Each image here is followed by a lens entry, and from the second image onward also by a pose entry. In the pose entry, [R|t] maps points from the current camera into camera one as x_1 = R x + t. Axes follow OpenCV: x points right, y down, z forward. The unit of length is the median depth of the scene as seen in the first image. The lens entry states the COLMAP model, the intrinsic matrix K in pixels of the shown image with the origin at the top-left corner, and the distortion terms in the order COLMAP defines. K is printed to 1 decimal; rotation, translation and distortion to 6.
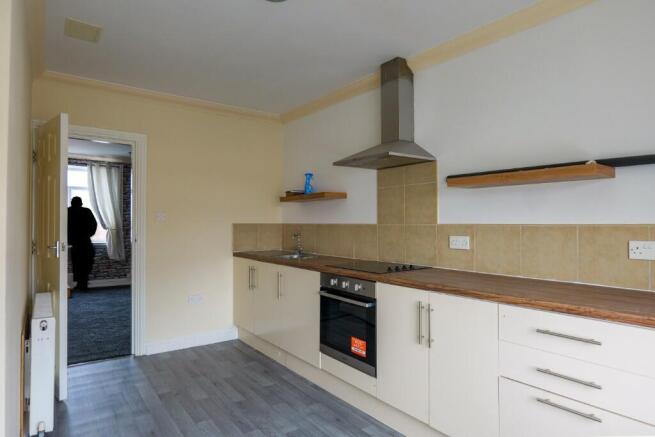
lens RADIAL K [[387.0, 0, 333.4], [0, 387.0, 219.8], [0, 0, 1]] dist [-0.026726, 0.013364]
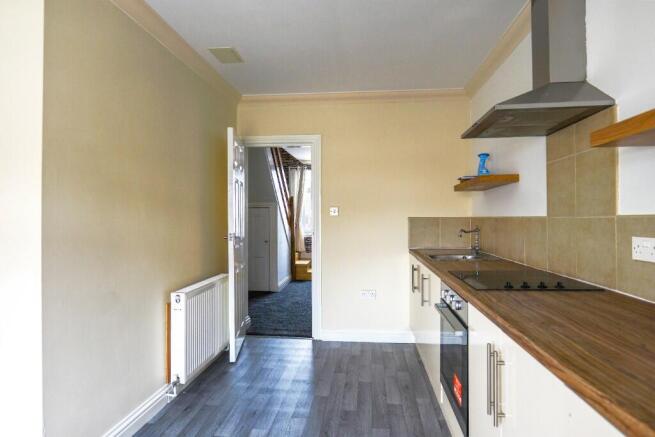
lens RADIAL K [[387.0, 0, 330.2], [0, 387.0, 217.2], [0, 0, 1]] dist [-0.026726, 0.013364]
pose [[0.732742, -0.005858, -0.680481, 0.317696], [0.009835, 0.999950, 0.001982, 0.007826], [0.680435, -0.008145, 0.732763, 0.274591]]
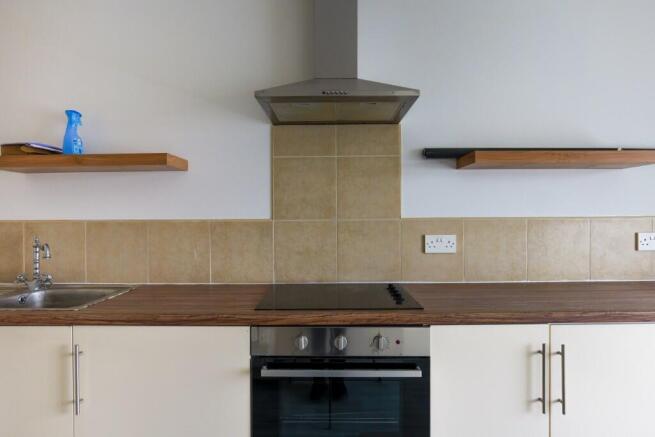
lens RADIAL K [[398.7, 0, 327.3], [0, 398.7, 216.5], [0, 0, 1]] dist [-0.021560, -0.001676]
pose [[0.612827, 0.002567, 0.790213, -0.331598], [-0.000777, 0.999996, -0.002646, 0.009350], [-0.790217, 0.001007, 0.612826, 0.623996]]
